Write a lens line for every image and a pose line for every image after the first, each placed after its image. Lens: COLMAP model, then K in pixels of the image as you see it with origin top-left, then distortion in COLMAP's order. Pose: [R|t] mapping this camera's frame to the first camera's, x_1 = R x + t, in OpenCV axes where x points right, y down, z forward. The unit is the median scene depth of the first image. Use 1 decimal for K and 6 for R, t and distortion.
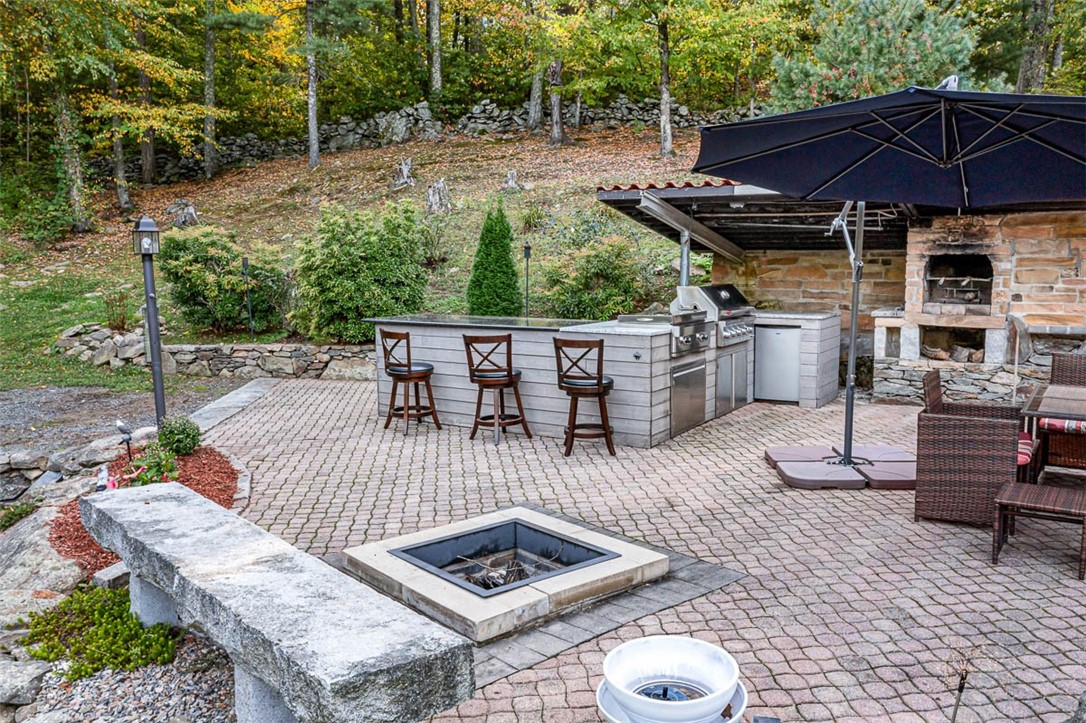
lens RADIAL K [[863.4, 0, 541.1], [0, 863.4, 362.6], [0, 0, 1]] dist [-0.001234, -0.008403]
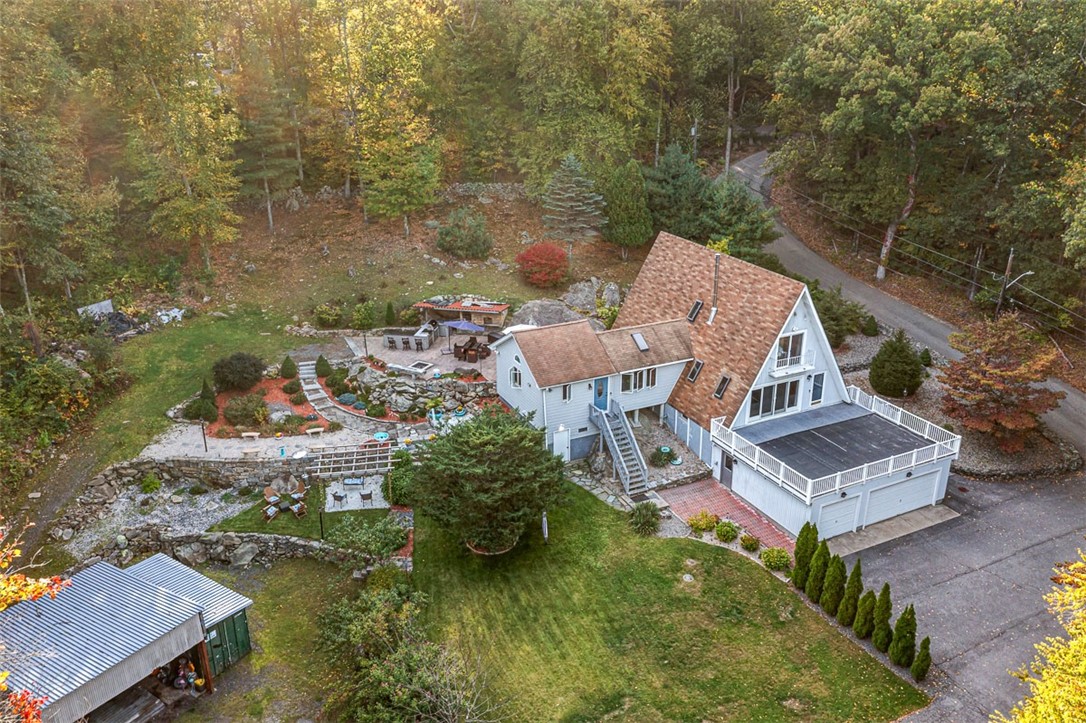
lens RADIAL K [[863.4, 0, 540.7], [0, 863.4, 361.2], [0, 0, 1]] dist [-0.001234, -0.008403]
pose [[0.936646, -0.132035, 0.324441, -1.200887], [0.044573, 0.963634, 0.263483, -1.492771], [-0.347431, -0.232328, 0.908469, -5.350583]]
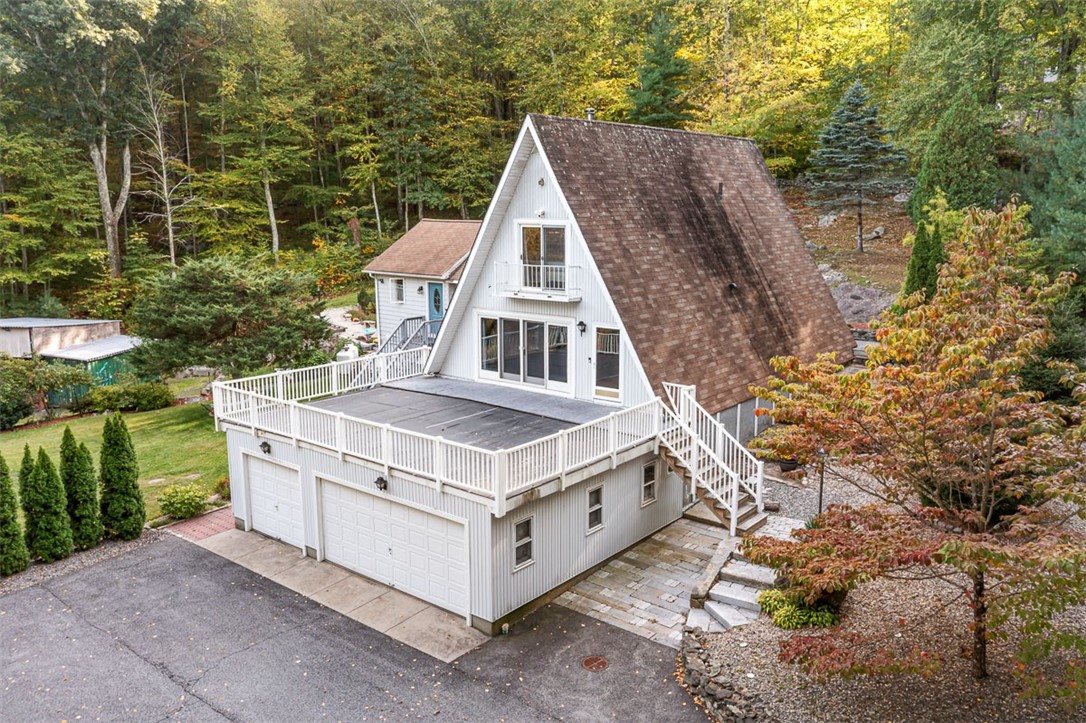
lens RADIAL K [[863.4, 0, 541.7], [0, 863.4, 359.8], [0, 0, 1]] dist [-0.001234, -0.008403]
pose [[0.705889, 0.129533, -0.696378, 3.833247], [-0.080677, 0.991442, 0.102639, -0.077134], [0.703713, -0.016270, 0.710298, -3.060774]]
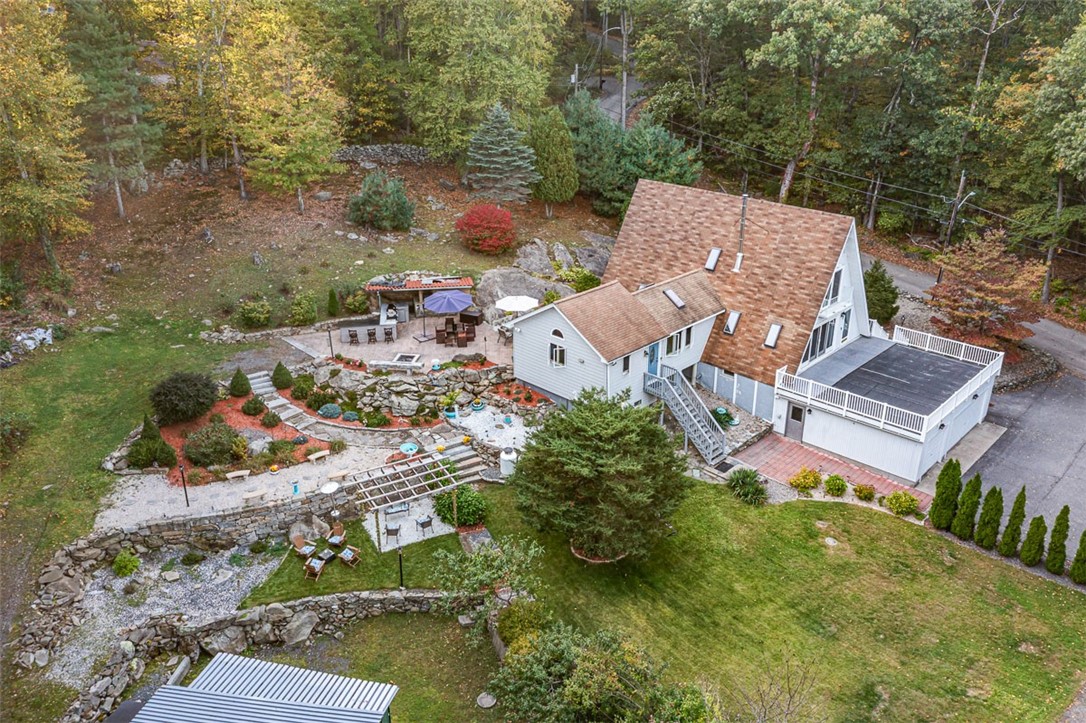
lens RADIAL K [[863.4, 0, 546.0], [0, 863.4, 359.8], [0, 0, 1]] dist [-0.001234, -0.008403]
pose [[0.760854, -0.260366, 0.594400, -2.440471], [0.078264, 0.946111, 0.314244, -1.430534], [-0.644186, -0.192574, 0.740229, -3.845290]]
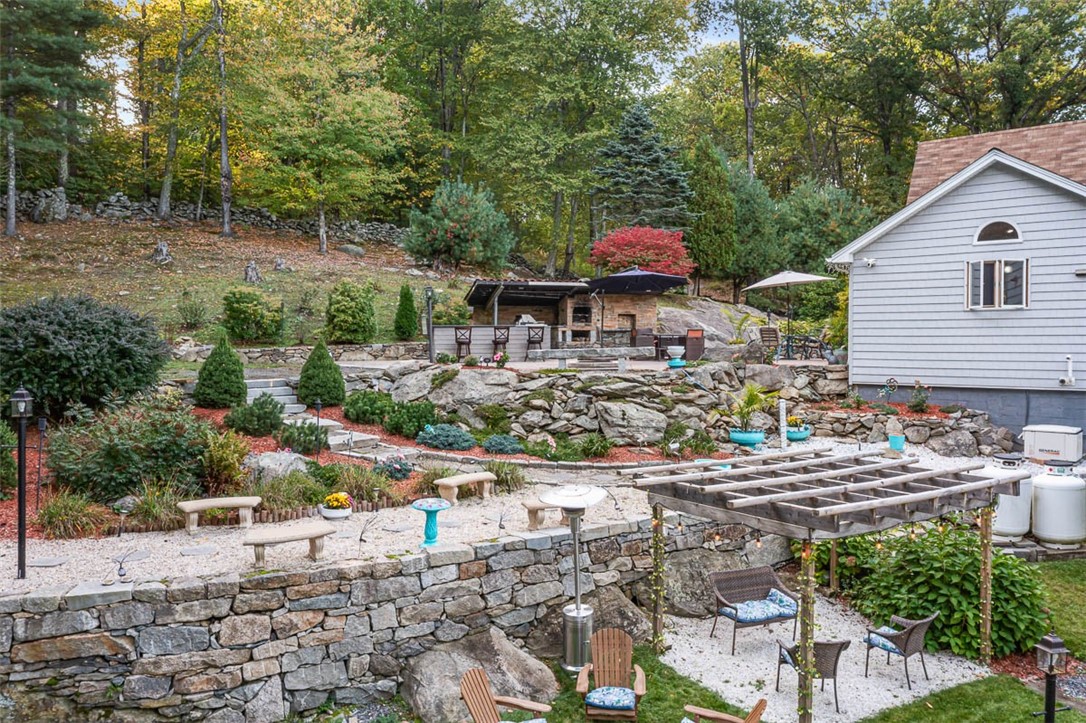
lens RADIAL K [[863.4, 0, 546.9], [0, 863.4, 365.9], [0, 0, 1]] dist [-0.001234, -0.008403]
pose [[0.705722, -0.022316, 0.708137, -1.762054], [0.083286, 0.995187, -0.051640, 0.229697], [-0.703576, 0.095422, 0.704184, -1.058359]]
